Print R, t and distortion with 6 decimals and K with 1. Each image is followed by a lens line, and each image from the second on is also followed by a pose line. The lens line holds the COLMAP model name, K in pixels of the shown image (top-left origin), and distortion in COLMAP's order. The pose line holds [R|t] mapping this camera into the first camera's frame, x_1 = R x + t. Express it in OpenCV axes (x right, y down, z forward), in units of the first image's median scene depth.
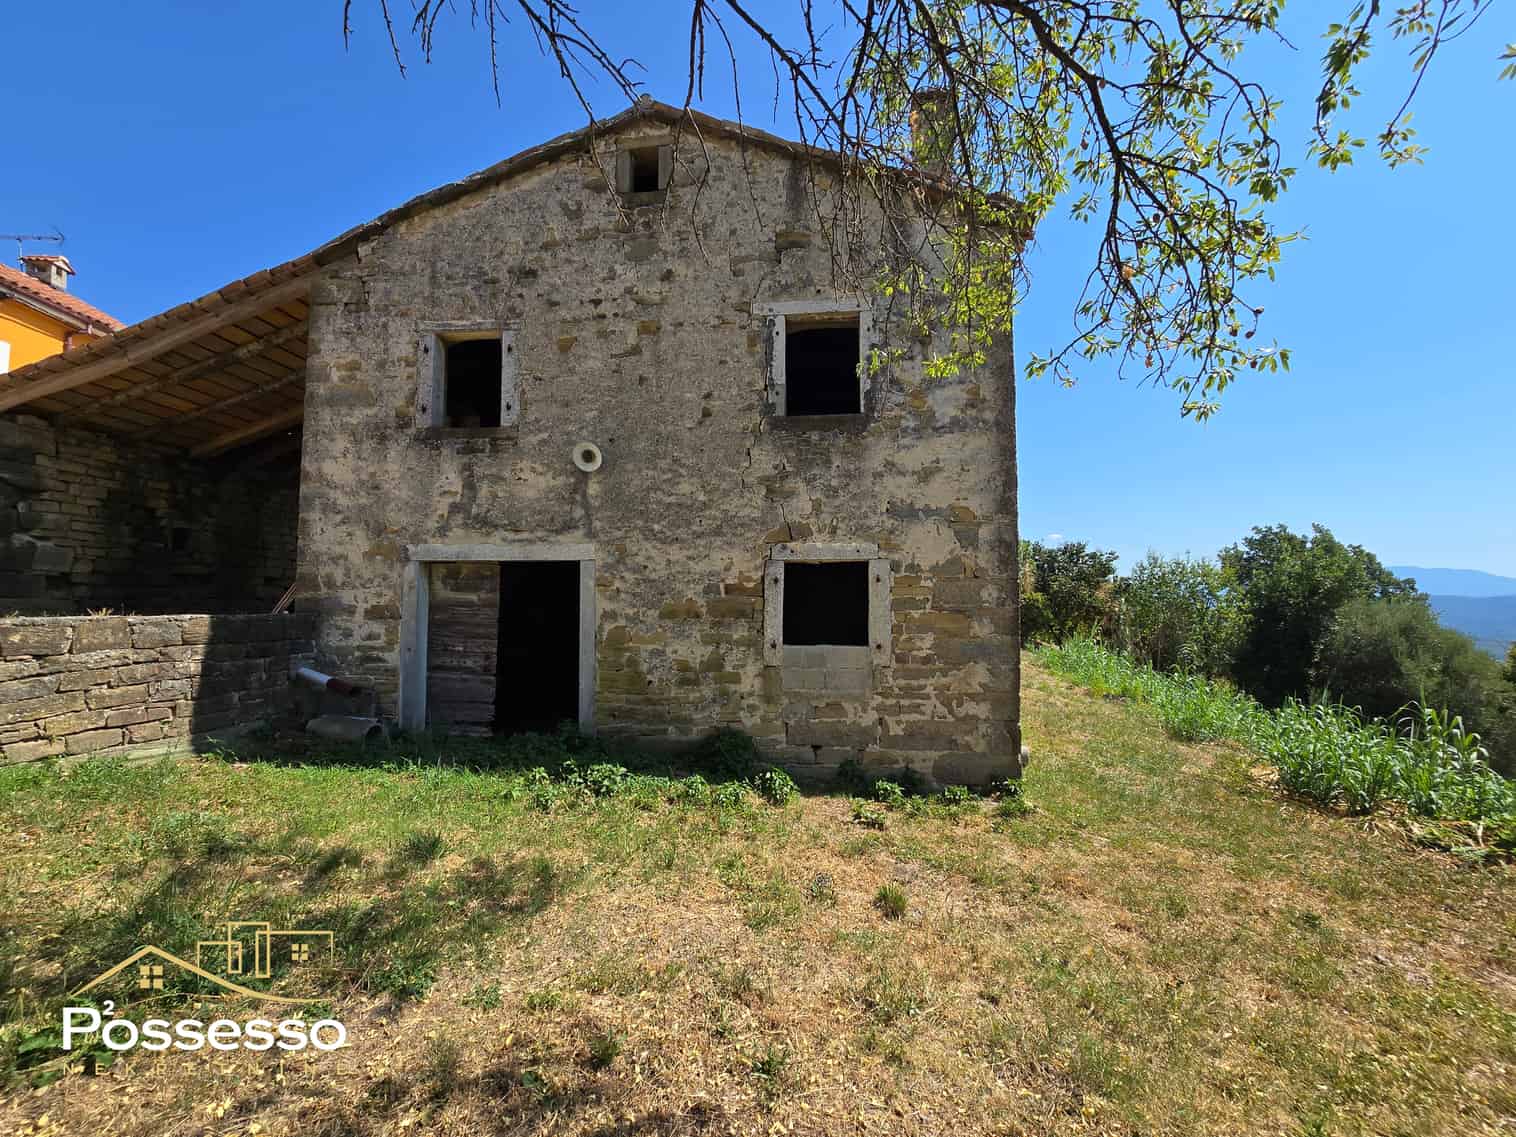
lens RADIAL K [[632.4, 0, 750.2], [0, 632.4, 562.5], [0, 0, 1]] dist [0.000077, -0.000058]
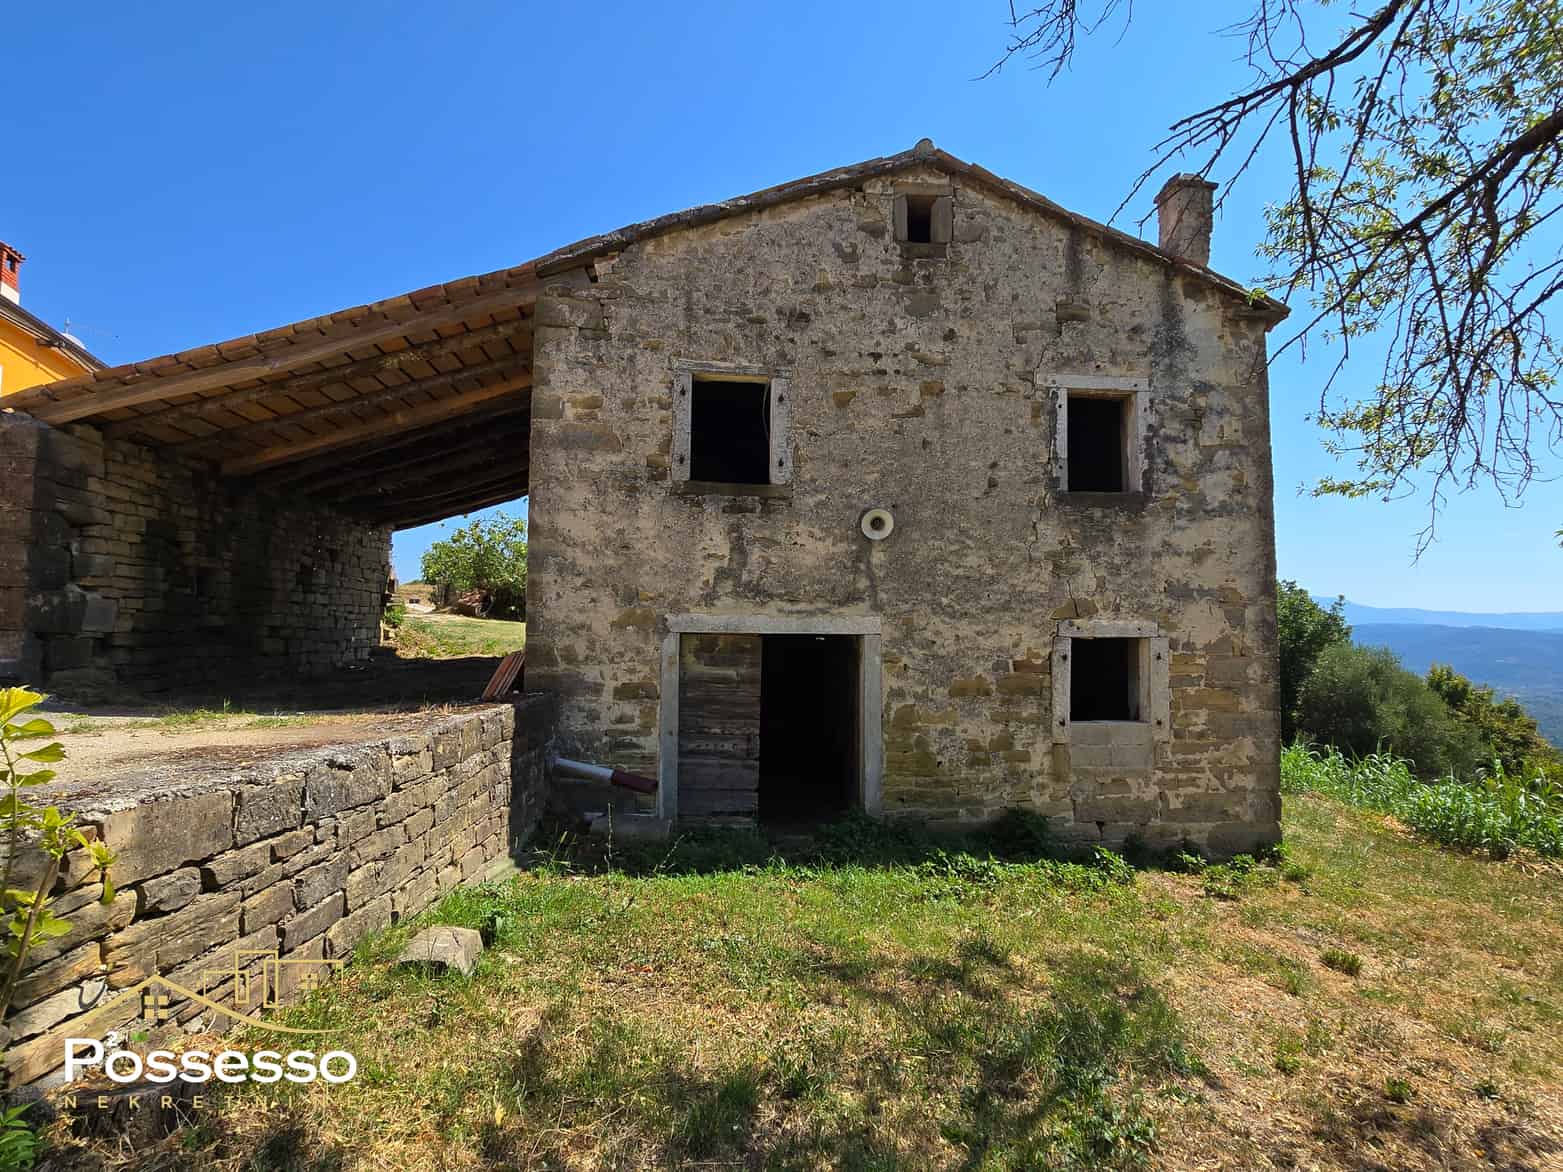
lens RADIAL K [[776.2, 0, 772.3], [0, 776.2, 578.4], [0, 0, 1]] dist [0.002400, 0.000357]
pose [[0.975494, 0.021459, 0.218976, -0.640688], [-0.021926, 0.999760, -0.000298, -0.080972], [-0.218930, -0.004511, 0.975730, -0.085337]]
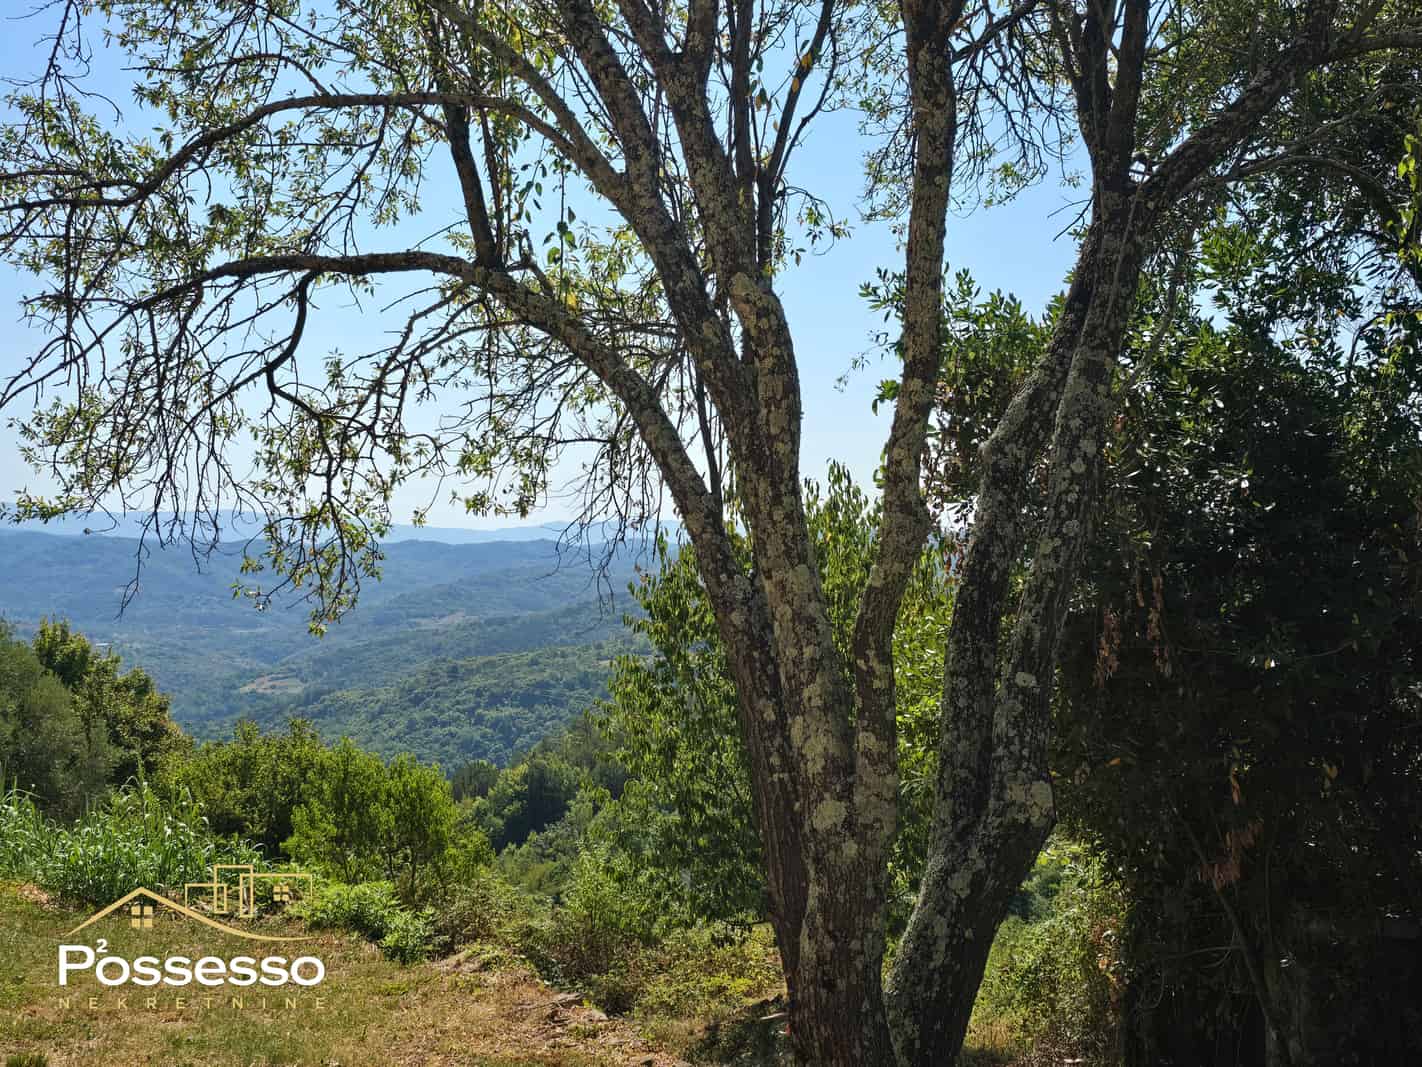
lens RADIAL K [[1633.0, 0, 705.5], [0, 1633.0, 555.7], [0, 0, 1]] dist [0.142777, -0.291032]
pose [[0.255579, -0.005930, 0.966770, -1.176515], [-0.062650, 0.997778, 0.022682, -0.226841], [-0.964756, -0.066365, 0.254640, -0.374950]]
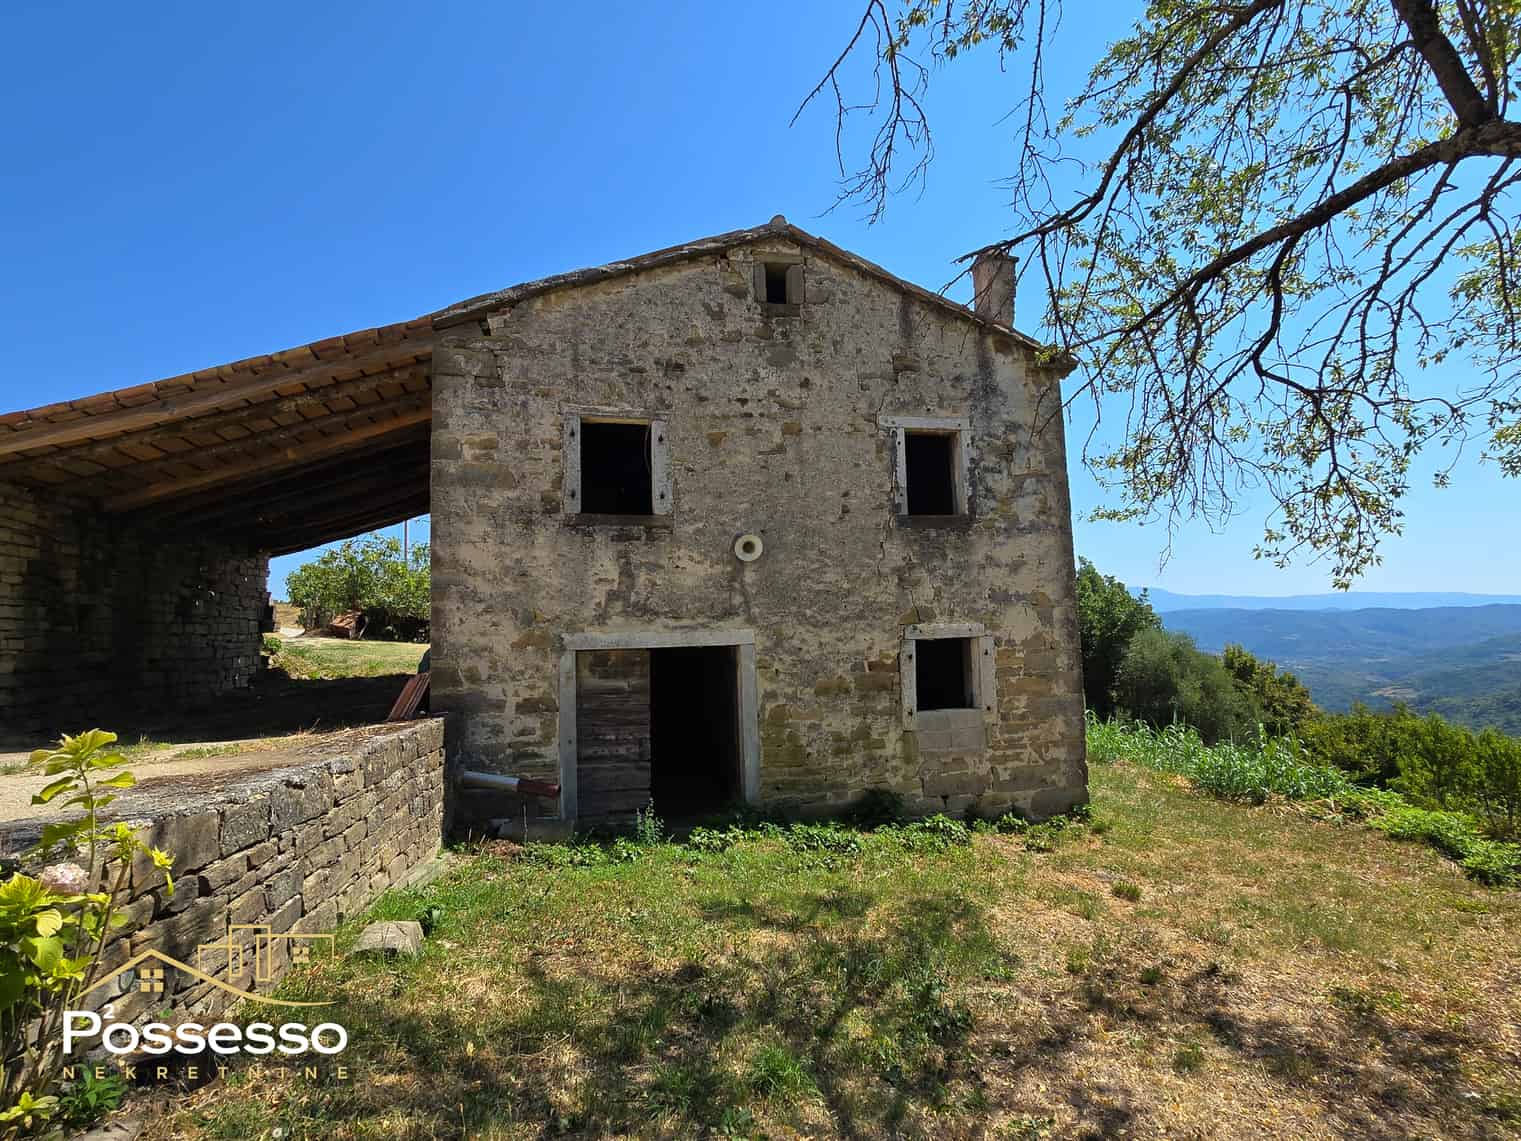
lens RADIAL K [[755.3, 0, 751.6], [0, 755.3, 563.1], [0, 0, 1]] dist [0.002400, 0.000357]
pose [[0.935908, 0.001222, 0.352243, -0.684979], [0.009678, 0.999527, -0.029183, -0.101047], [-0.352112, 0.030721, 0.935453, -0.195039]]
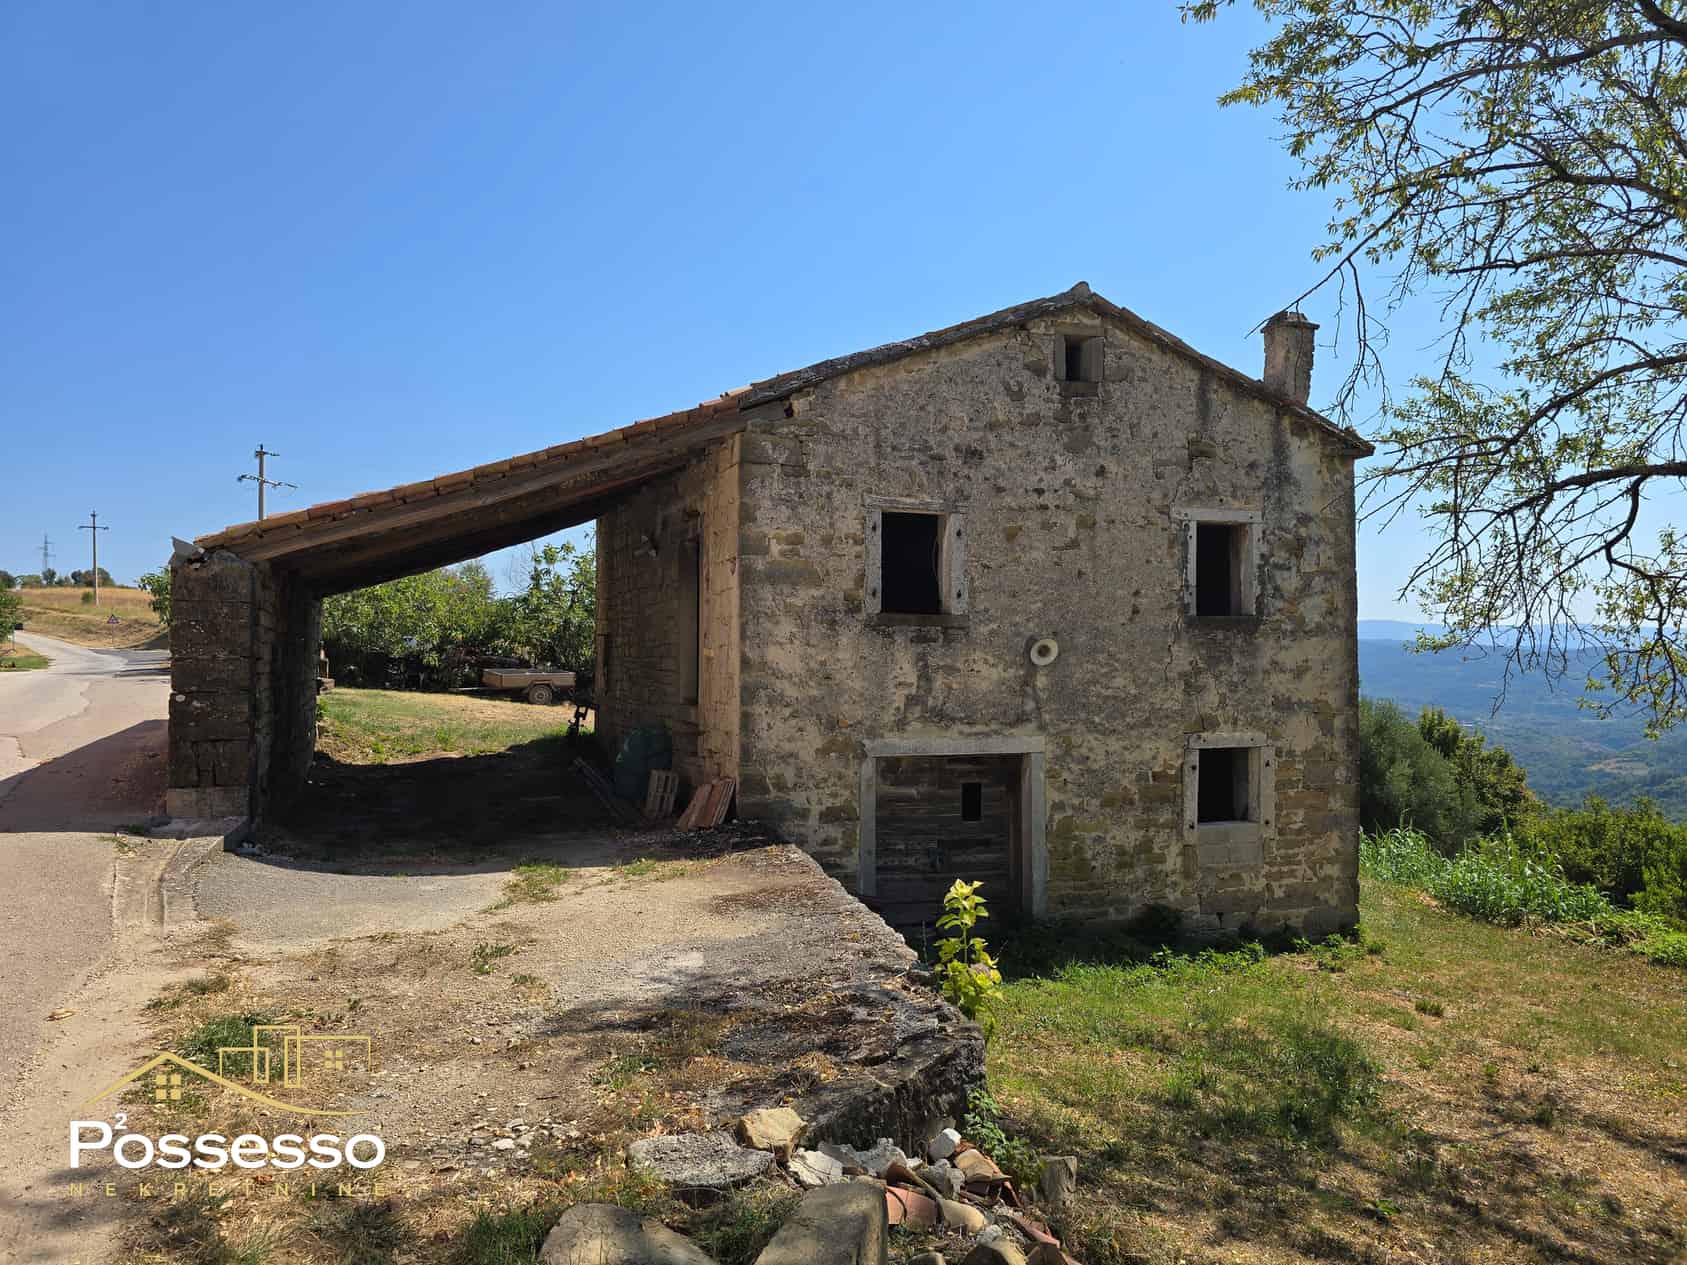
lens RADIAL K [[1136.5, 0, 826.6], [0, 1136.5, 624.4], [0, 0, 1]] dist [0.081115, -0.073991]
pose [[0.897160, 0.010712, 0.441576, -1.344458], [-0.029586, 0.998918, 0.035879, -0.259520], [-0.440714, -0.045254, 0.896506, -0.475070]]
